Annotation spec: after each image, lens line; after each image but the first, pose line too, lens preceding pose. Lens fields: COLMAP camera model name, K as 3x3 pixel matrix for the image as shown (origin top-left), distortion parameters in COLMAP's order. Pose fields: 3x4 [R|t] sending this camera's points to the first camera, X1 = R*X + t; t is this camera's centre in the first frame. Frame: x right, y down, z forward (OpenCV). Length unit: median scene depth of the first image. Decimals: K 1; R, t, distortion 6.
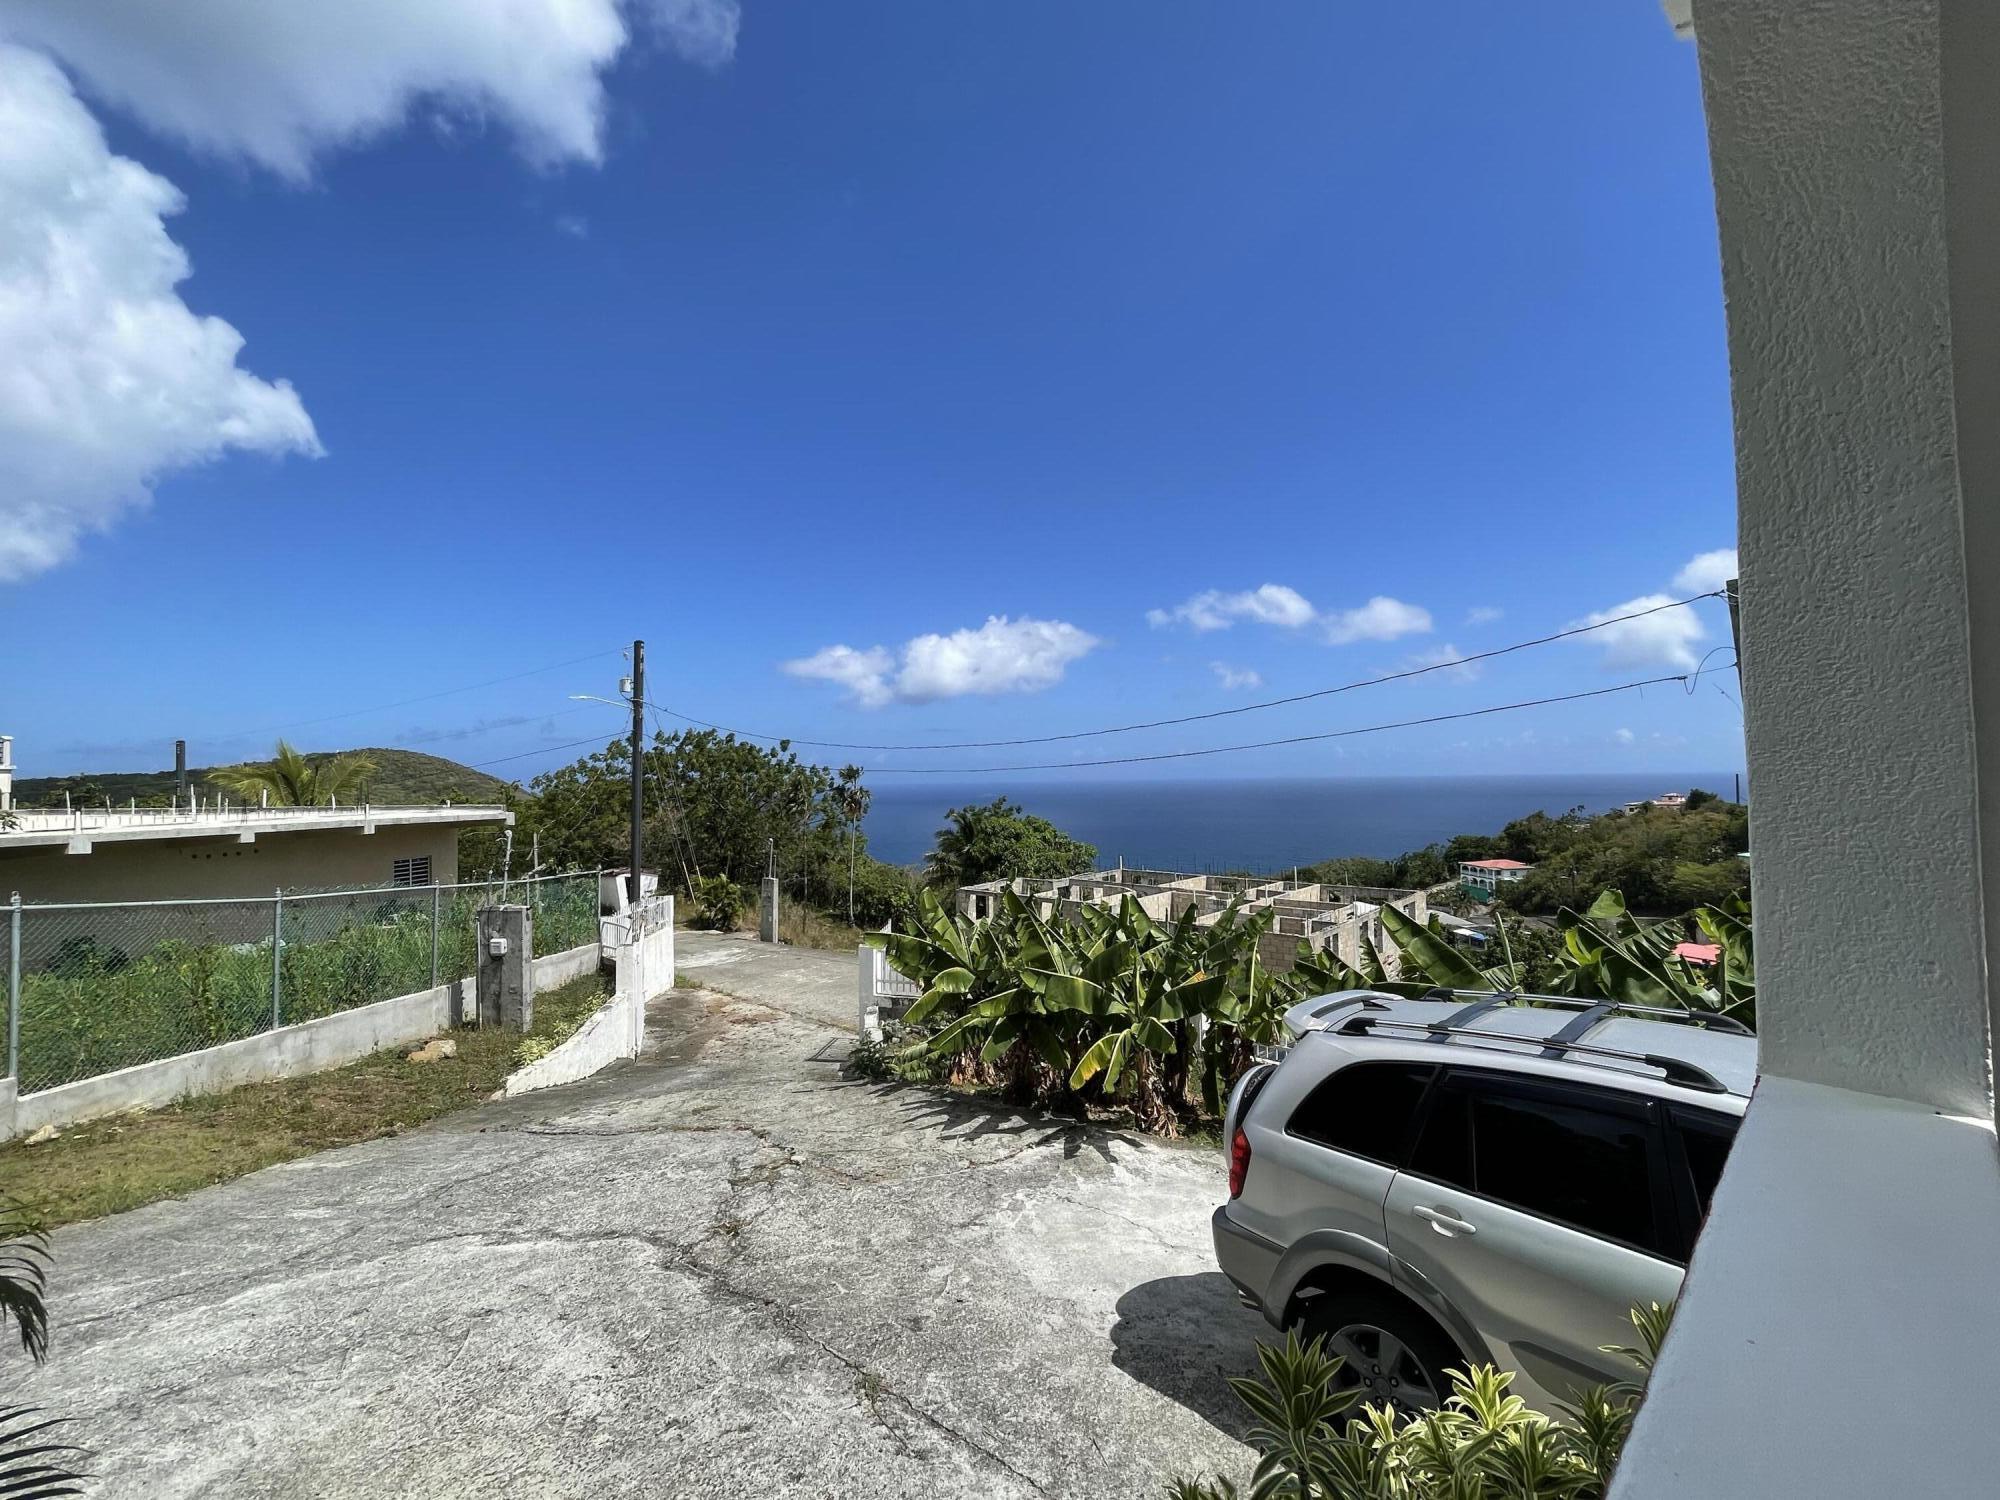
lens RADIAL K [[860.4, 0, 1005.8], [0, 860.4, 739.9], [0, 0, 1]] dist [0.001516, -0.000285]
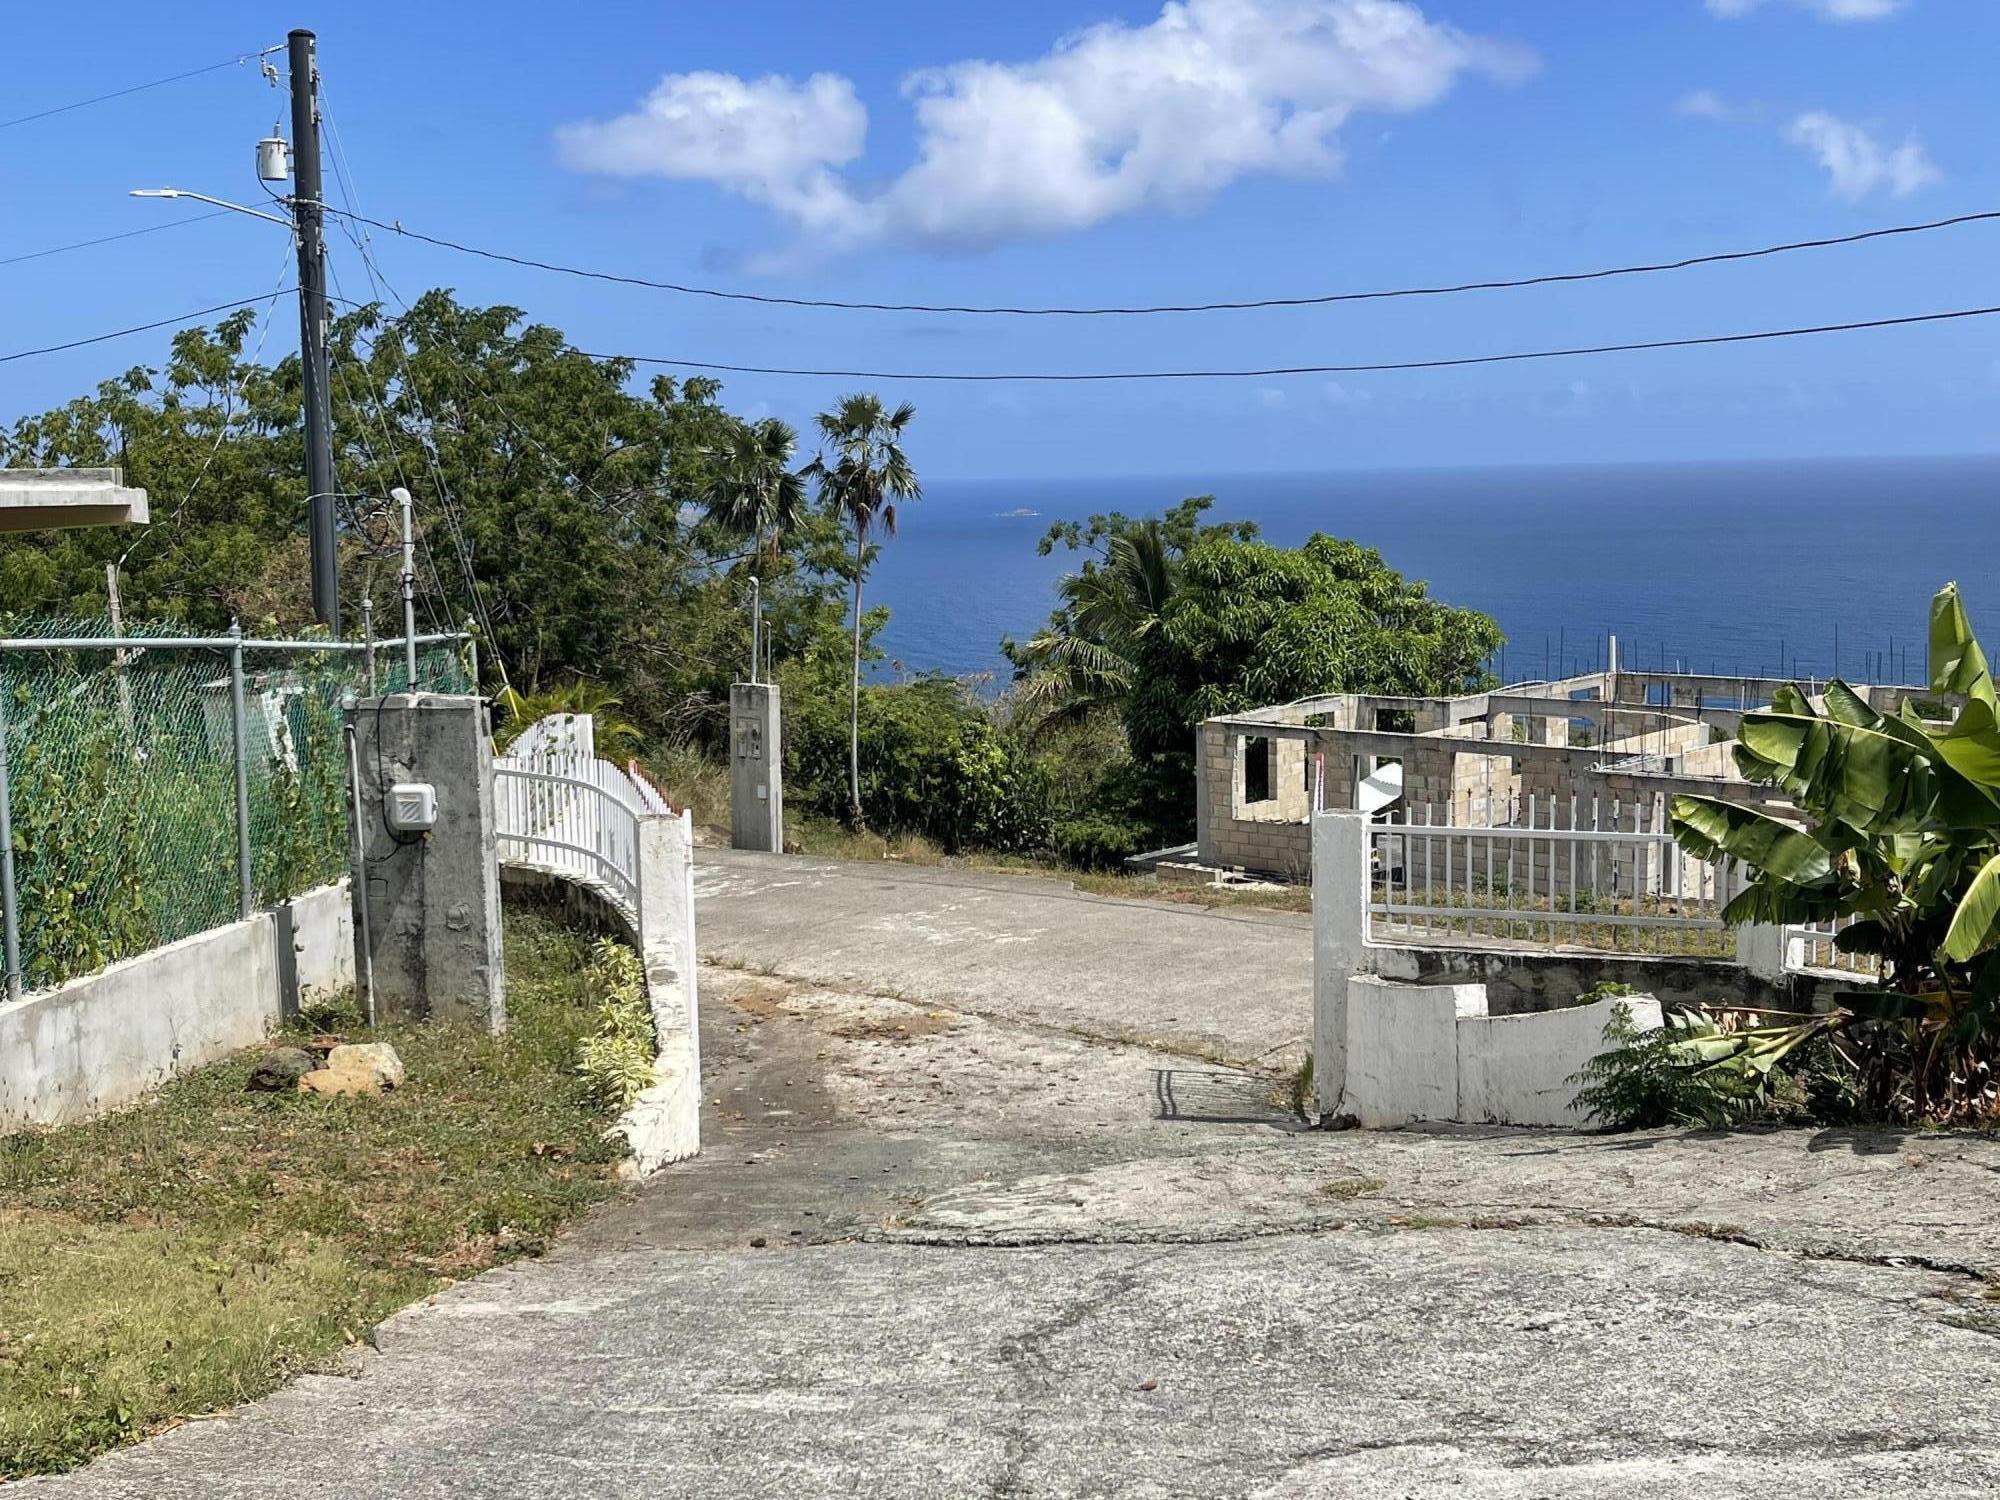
lens RADIAL K [[2297.7, 0, 1000.7], [0, 2297.7, 751.5], [0, 0, 1]] dist [0.023734, 0.000000]
pose [[0.999937, -0.001903, -0.011058, -0.181182], [0.003691, 0.986458, 0.163973, 0.032289], [0.010597, -0.164004, 0.986403, 0.025946]]
